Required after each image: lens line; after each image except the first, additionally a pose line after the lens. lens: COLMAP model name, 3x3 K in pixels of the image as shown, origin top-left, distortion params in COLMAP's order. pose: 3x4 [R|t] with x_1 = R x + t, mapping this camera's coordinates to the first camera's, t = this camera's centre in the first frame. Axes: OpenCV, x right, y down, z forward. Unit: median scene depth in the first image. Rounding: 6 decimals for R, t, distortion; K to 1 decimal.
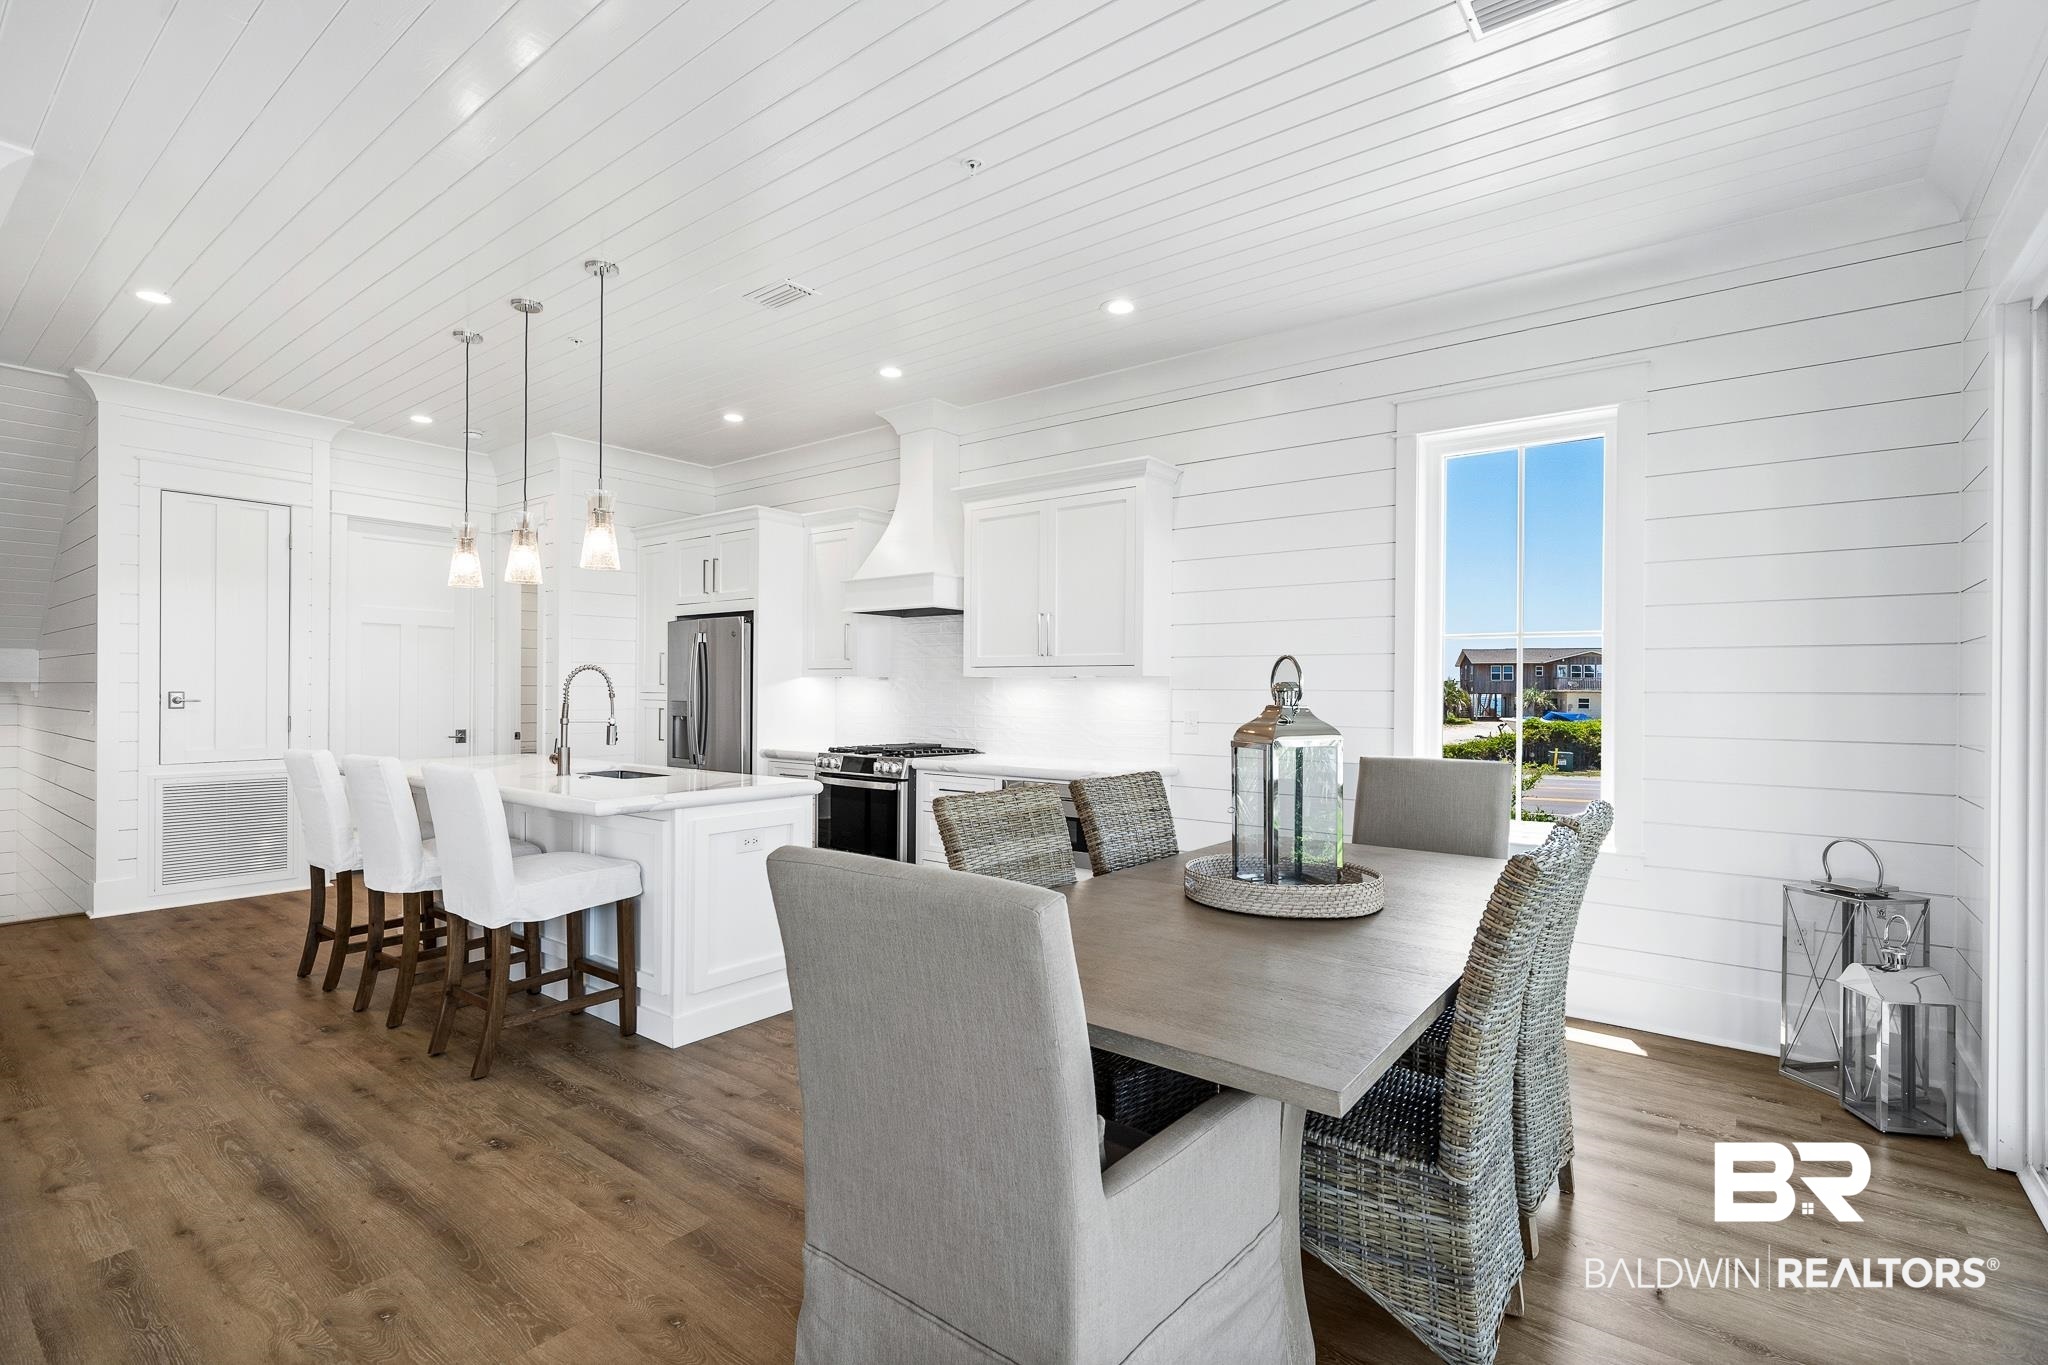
lens RADIAL K [[940.1, 0, 1025.3], [0, 940.1, 692.5], [0, 0, 1]] dist [0.001657, 0.000741]
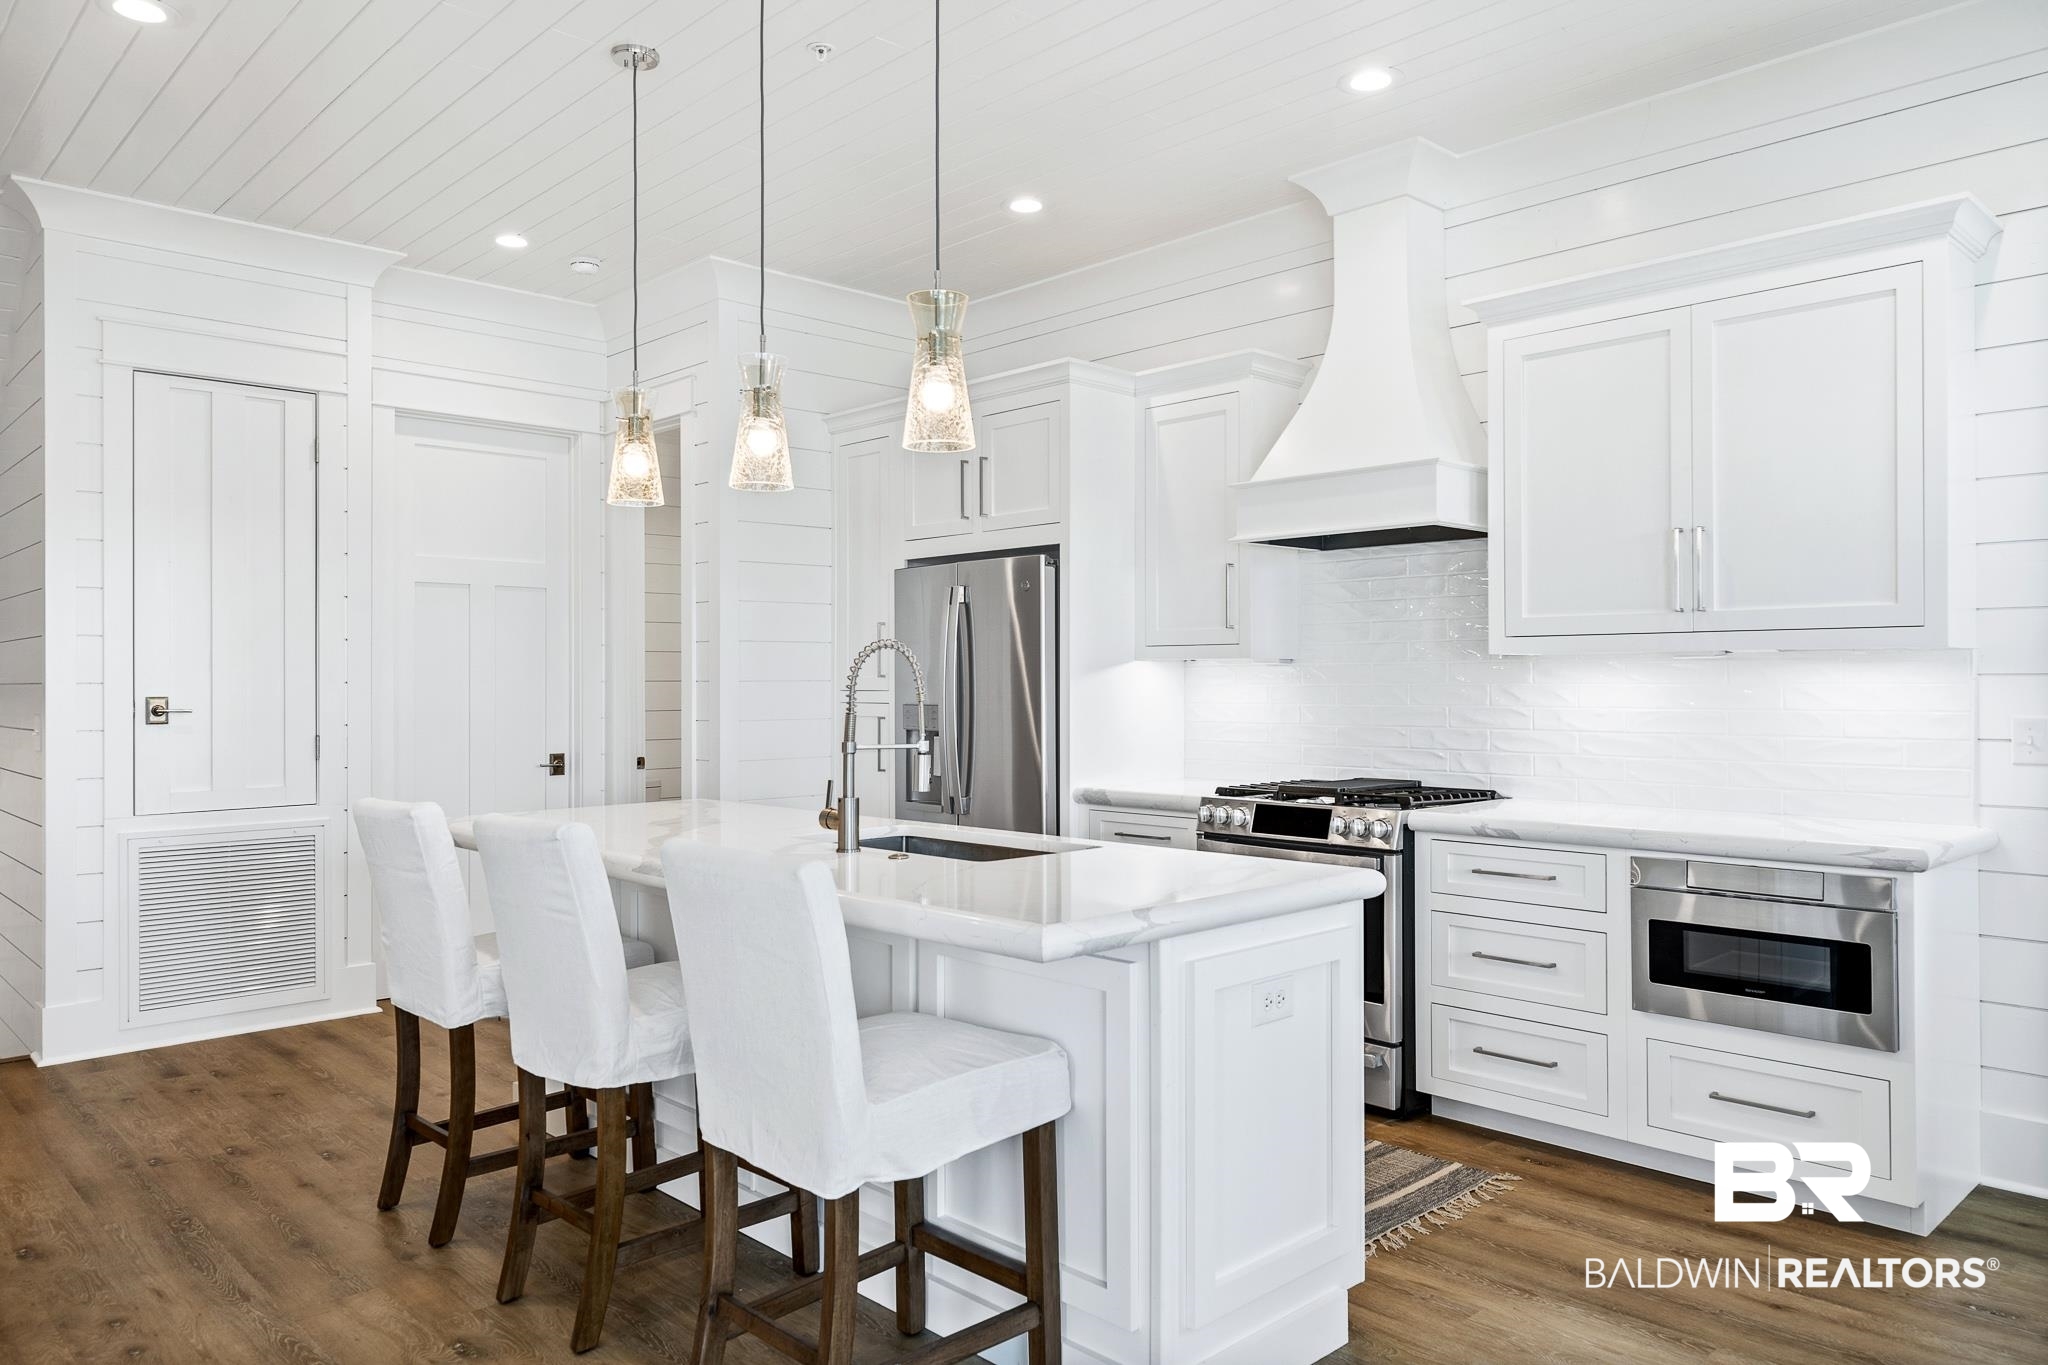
lens RADIAL K [[1385.9, 0, 1020.1], [0, 1385.9, 675.4], [0, 0, 1]] dist [0.005460, -0.001462]
pose [[0.988700, -0.011040, -0.149499, -0.214637], [0.010023, 0.999921, -0.007555, -0.002251], [0.149570, 0.005971, 0.988733, 0.192809]]
